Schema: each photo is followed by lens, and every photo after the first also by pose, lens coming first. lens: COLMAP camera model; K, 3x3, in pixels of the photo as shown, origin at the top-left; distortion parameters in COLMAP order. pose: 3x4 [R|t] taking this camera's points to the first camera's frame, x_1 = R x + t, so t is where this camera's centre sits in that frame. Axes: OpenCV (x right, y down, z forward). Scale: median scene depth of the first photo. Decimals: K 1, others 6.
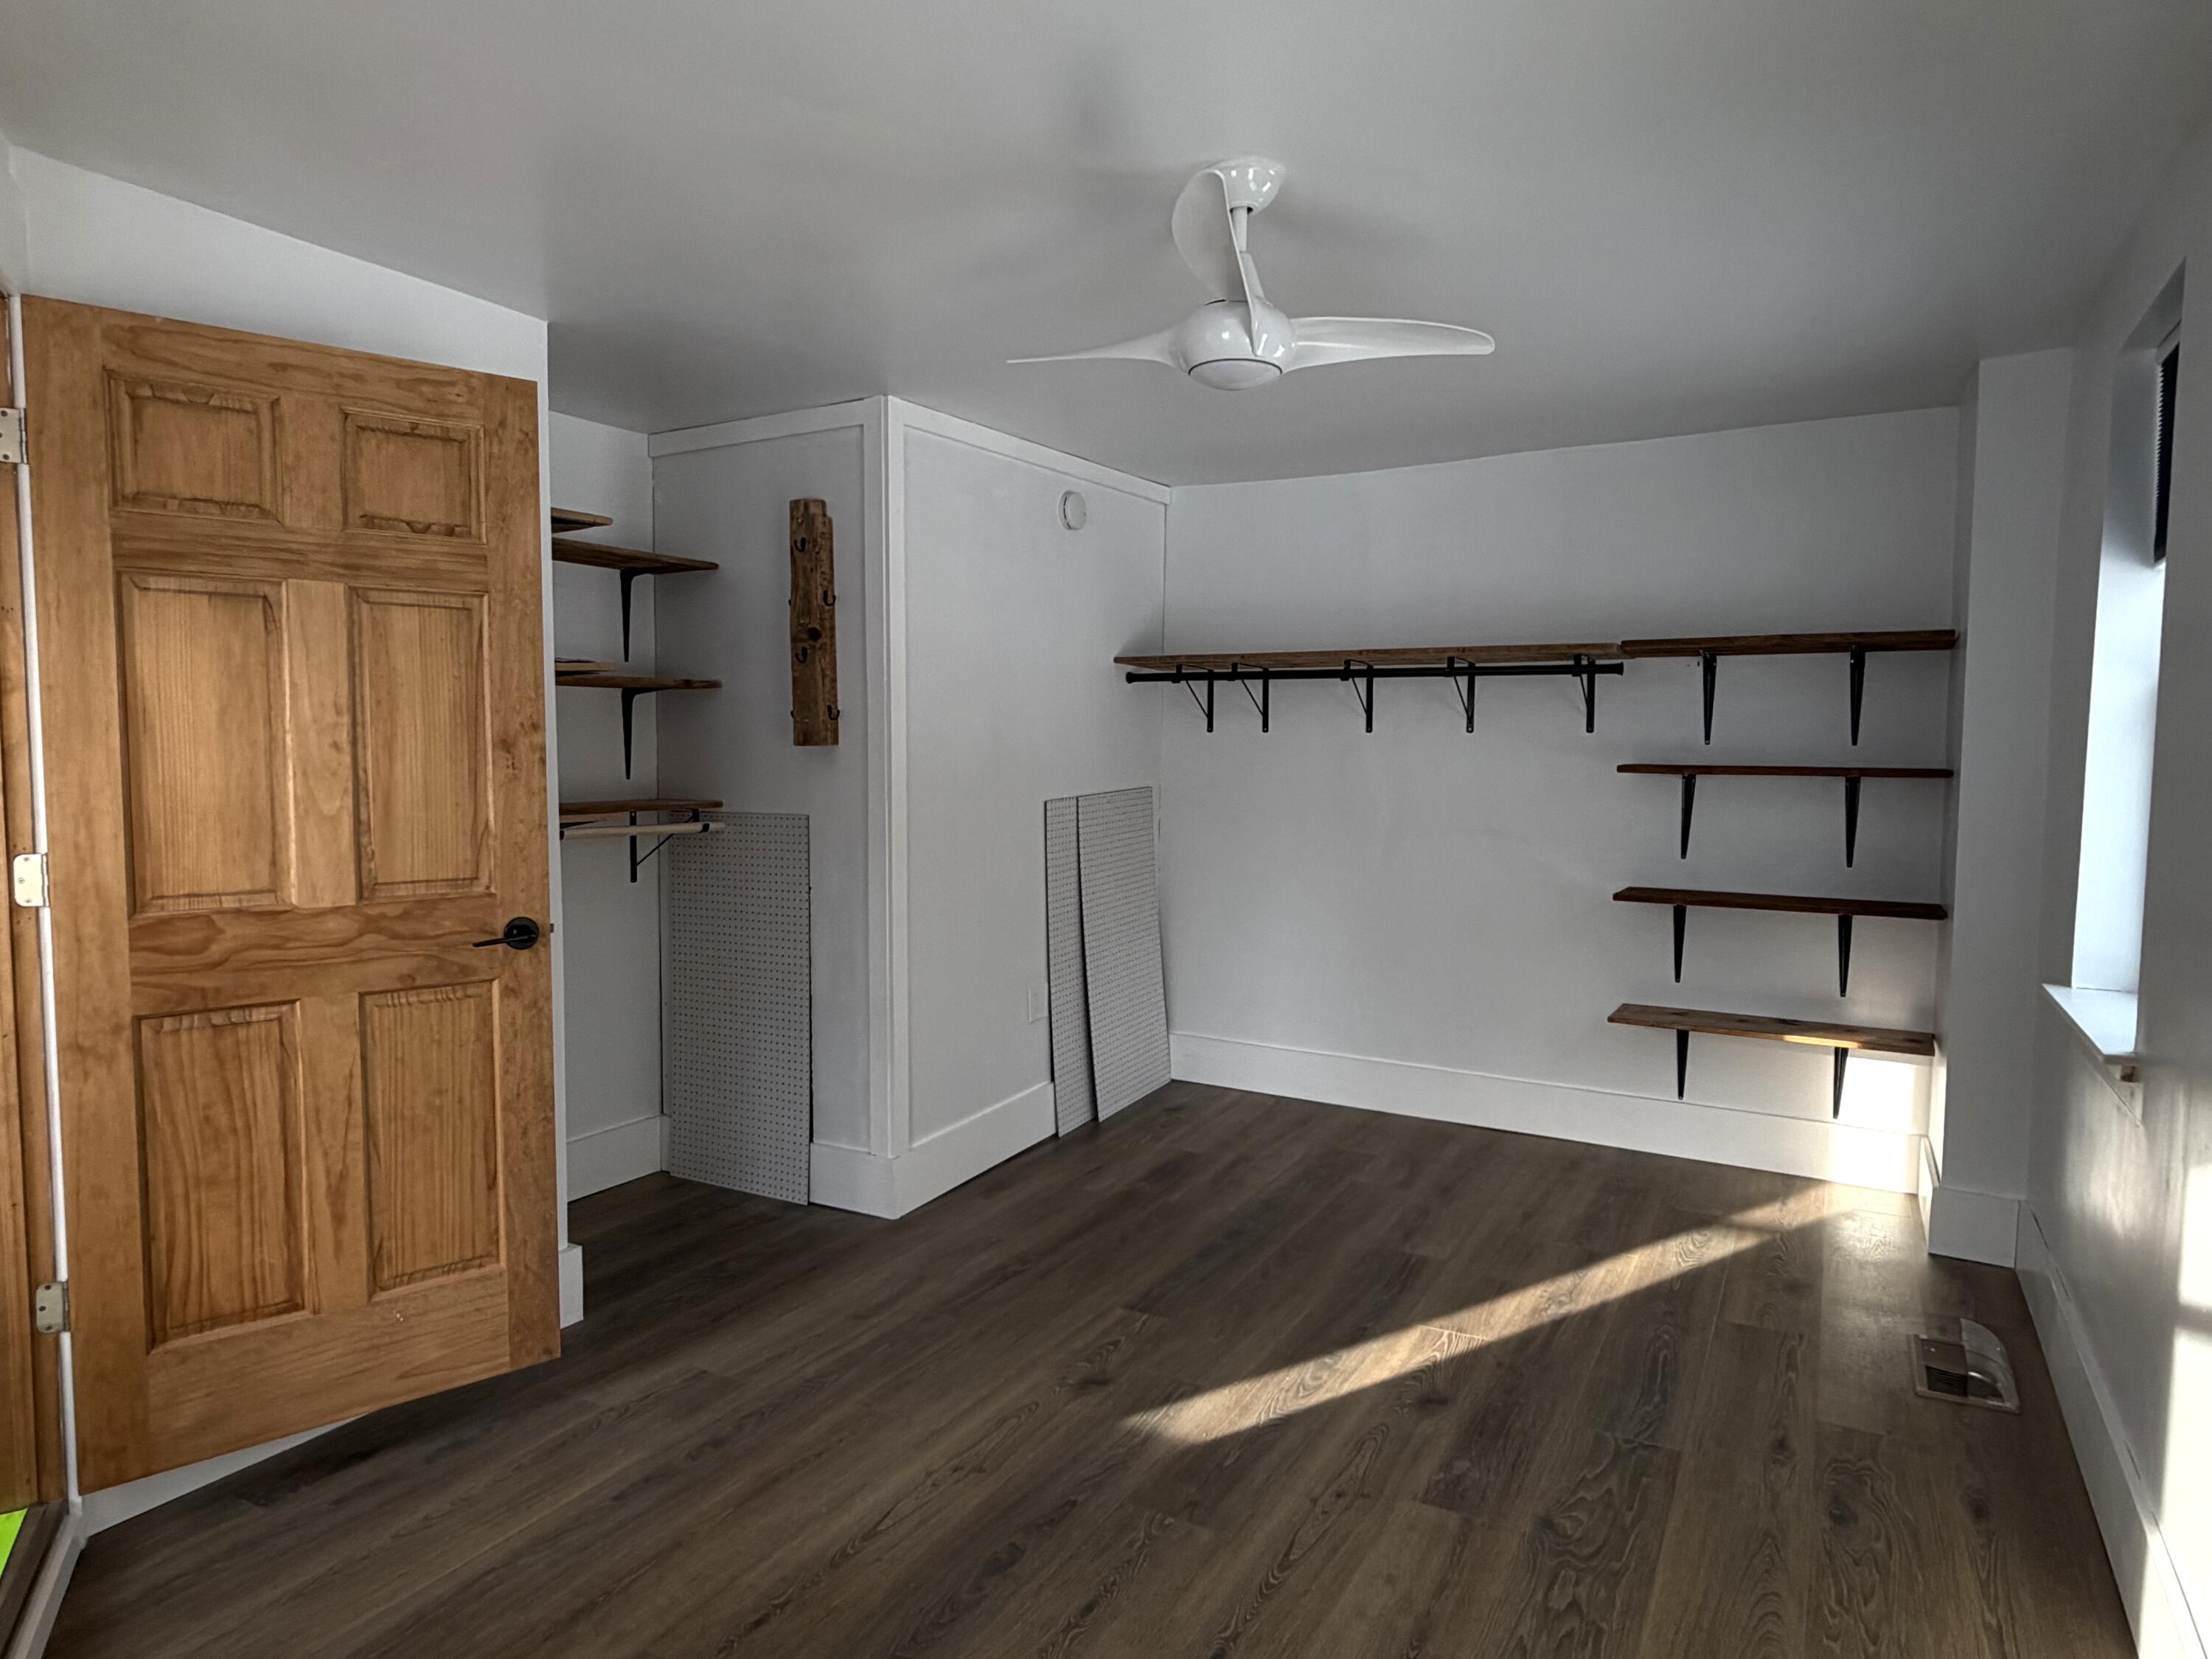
lens RADIAL K [[1329.1, 0, 1106.0], [0, 1329.1, 829.5], [0, 0, 1]] dist [0.047773, -0.000301]
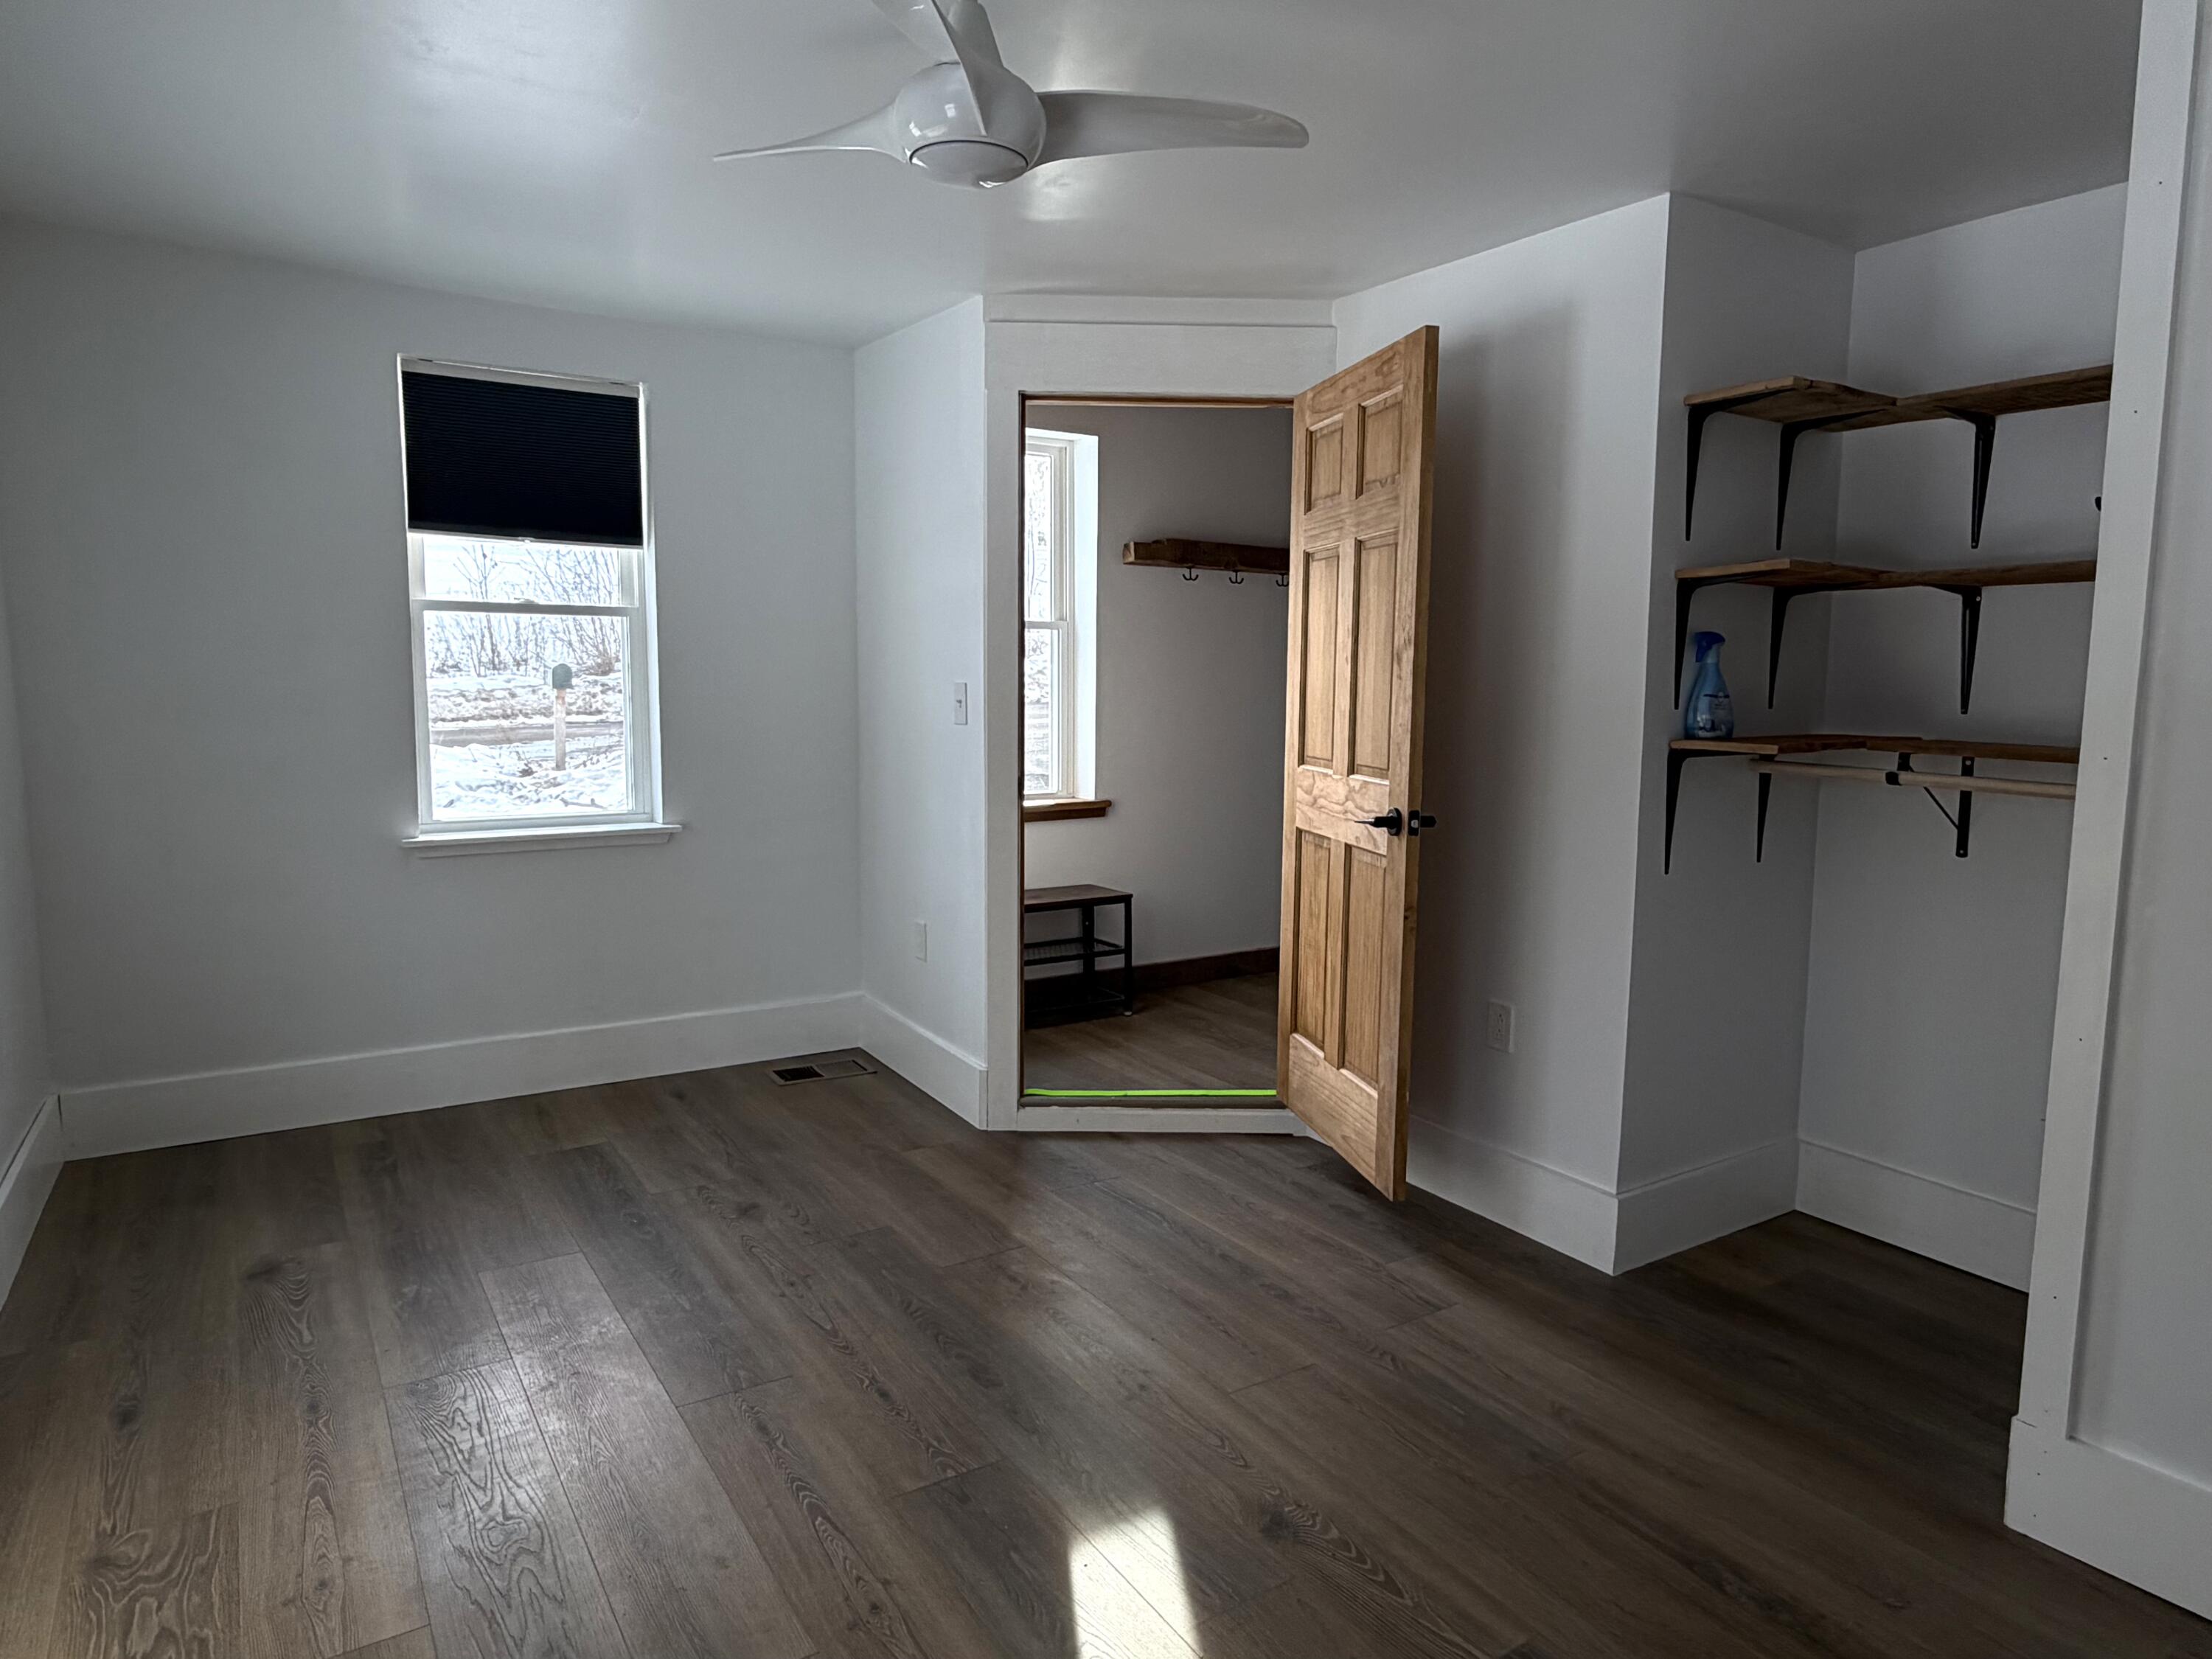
lens RADIAL K [[1329.1, 0, 1106.0], [0, 1329.1, 829.5], [0, 0, 1]] dist [0.047773, -0.000301]
pose [[-0.457704, 0.097478, -0.883745, 0.458343], [-0.062021, 0.988050, 0.141104, -0.044555], [0.886939, 0.119394, -0.446189, 0.848064]]
